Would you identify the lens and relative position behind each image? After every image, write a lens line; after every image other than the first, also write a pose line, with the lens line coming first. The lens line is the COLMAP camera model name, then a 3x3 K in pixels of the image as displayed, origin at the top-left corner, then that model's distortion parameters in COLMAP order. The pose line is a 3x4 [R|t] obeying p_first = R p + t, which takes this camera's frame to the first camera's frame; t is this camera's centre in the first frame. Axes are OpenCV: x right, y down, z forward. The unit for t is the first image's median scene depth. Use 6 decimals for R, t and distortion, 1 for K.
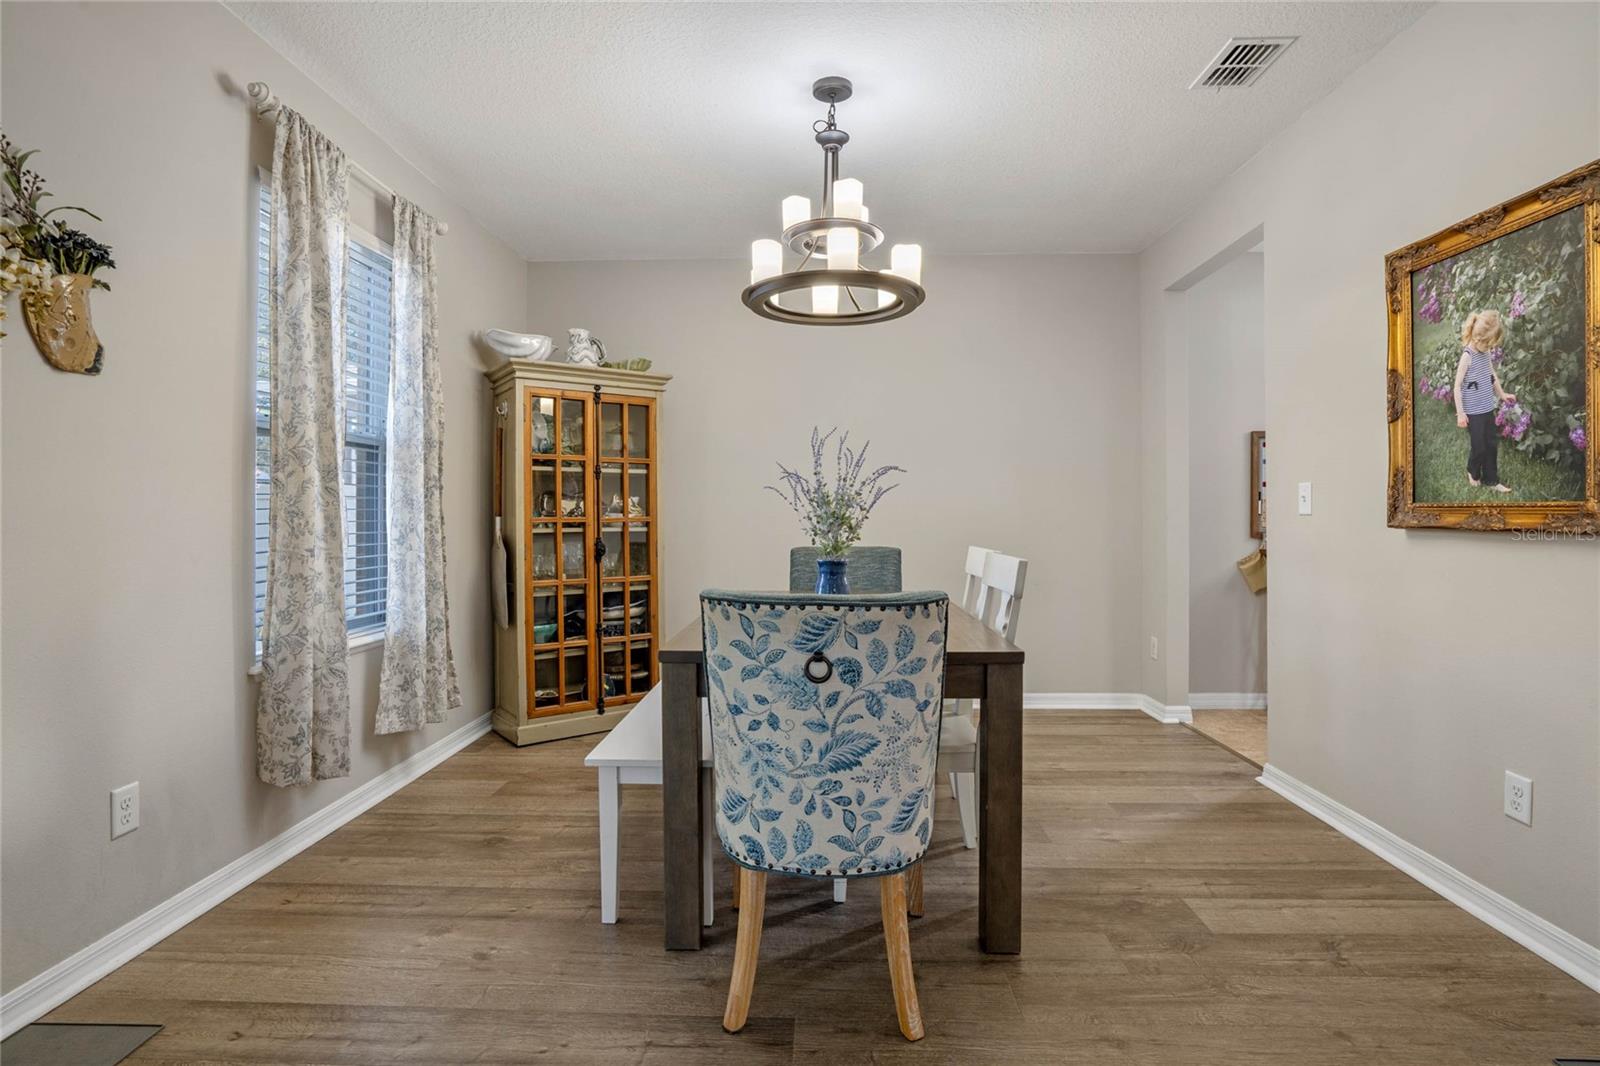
lens RADIAL K [[818.1, 0, 801.1], [0, 818.1, 514.8], [0, 0, 1]] dist [-0.030245, 0.000231]
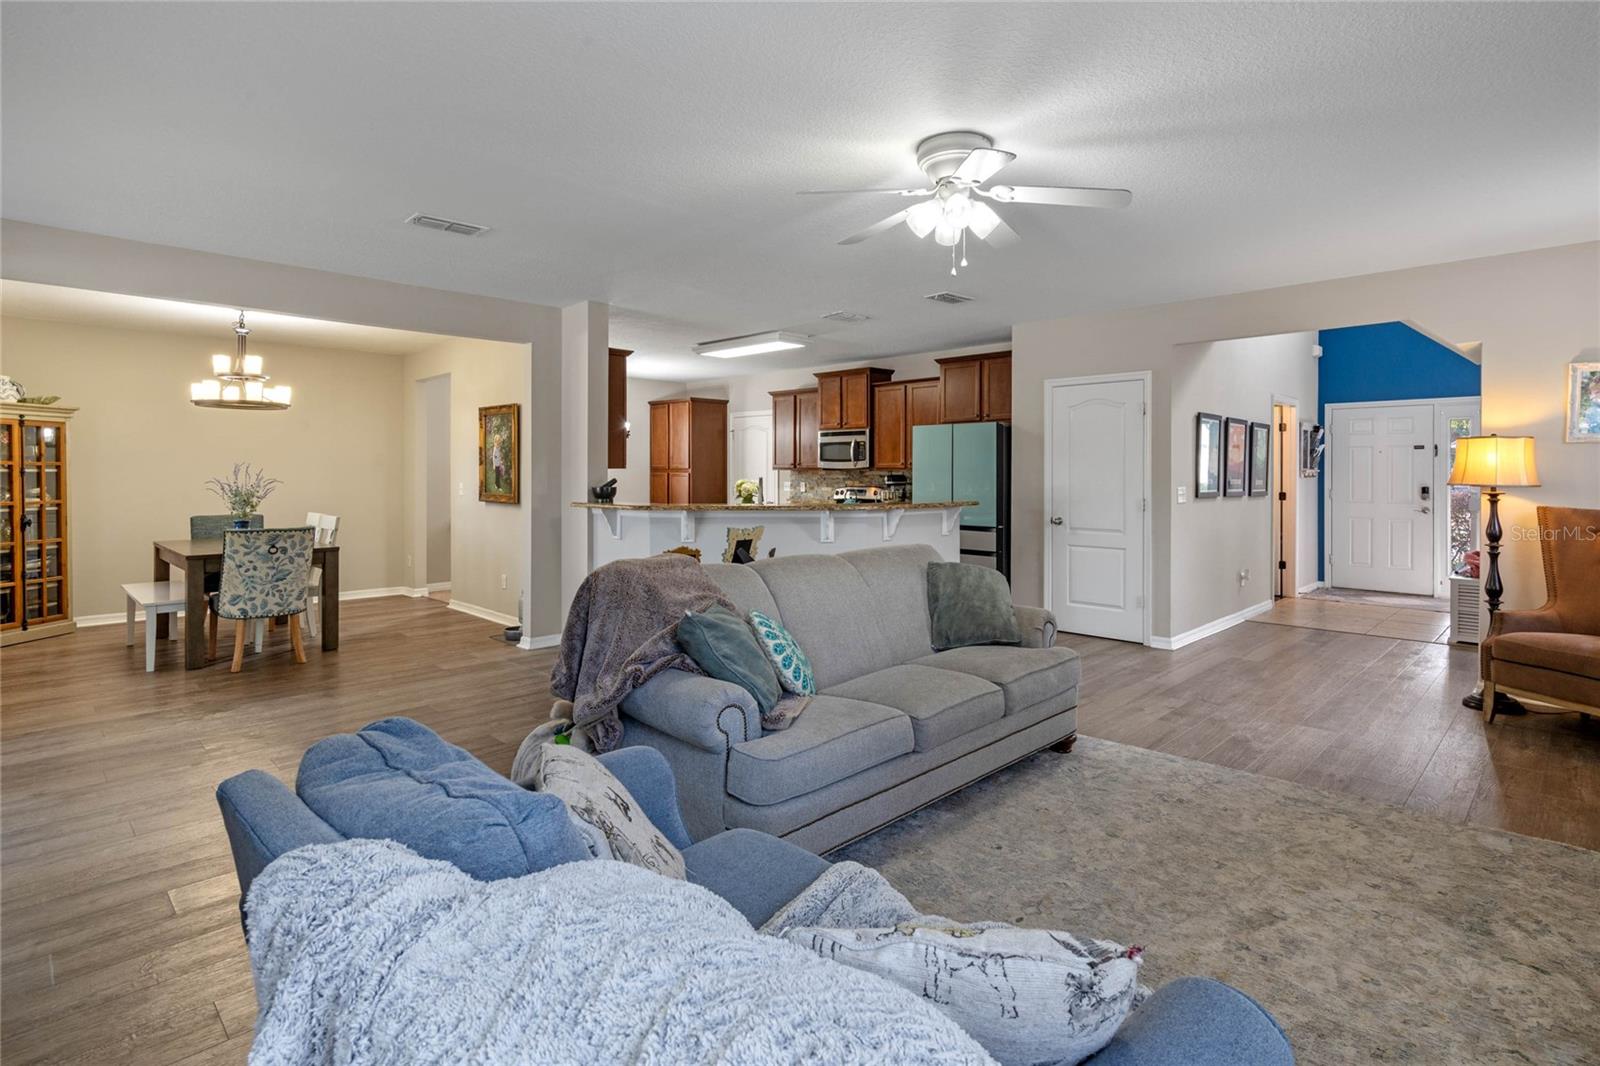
lens RADIAL K [[790.8, 0, 800.8], [0, 790.8, 469.5], [0, 0, 1]] dist [0.000192, 0.000646]
pose [[0.687921, 0.005570, 0.725764, -0.636952], [0.000186, 0.999969, -0.007850, -0.089116], [-0.725785, 0.005535, 0.687899, -2.118753]]
